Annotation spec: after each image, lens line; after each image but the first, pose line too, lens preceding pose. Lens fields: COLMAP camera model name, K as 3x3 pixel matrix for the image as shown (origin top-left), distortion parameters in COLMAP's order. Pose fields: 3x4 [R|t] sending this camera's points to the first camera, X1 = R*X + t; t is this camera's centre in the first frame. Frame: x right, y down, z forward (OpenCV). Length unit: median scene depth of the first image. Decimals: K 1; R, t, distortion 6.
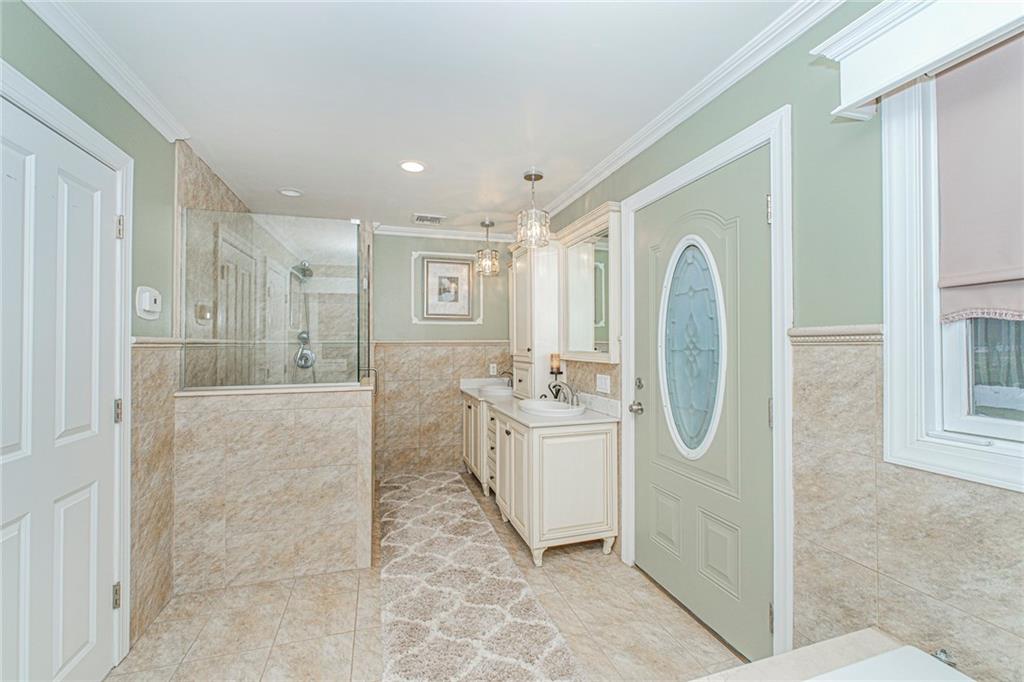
lens RADIAL K [[428.1, 0, 512.0], [0, 428.1, 341.0], [0, 0, 1]] dist [-0.003140, -0.000311]
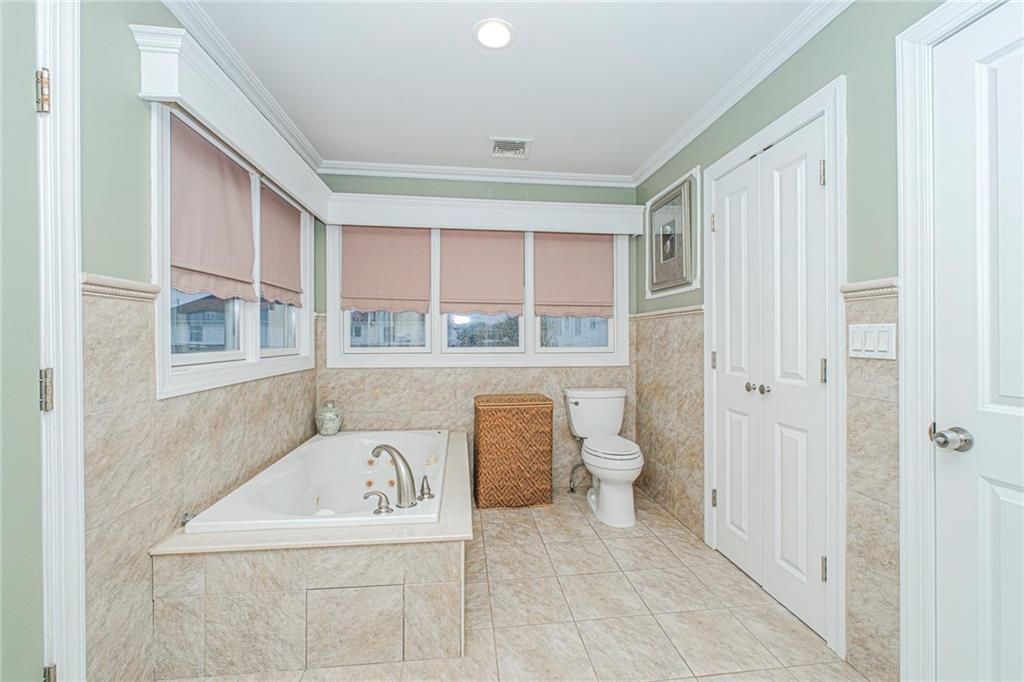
lens RADIAL K [[428.1, 0, 512.0], [0, 428.1, 341.0], [0, 0, 1]] dist [-0.003140, -0.000311]
pose [[-0.982418, 0.003383, 0.186665, -0.284248], [0.002818, 0.999991, -0.003293, 0.108026], [-0.186674, -0.002709, -0.982418, 1.744419]]
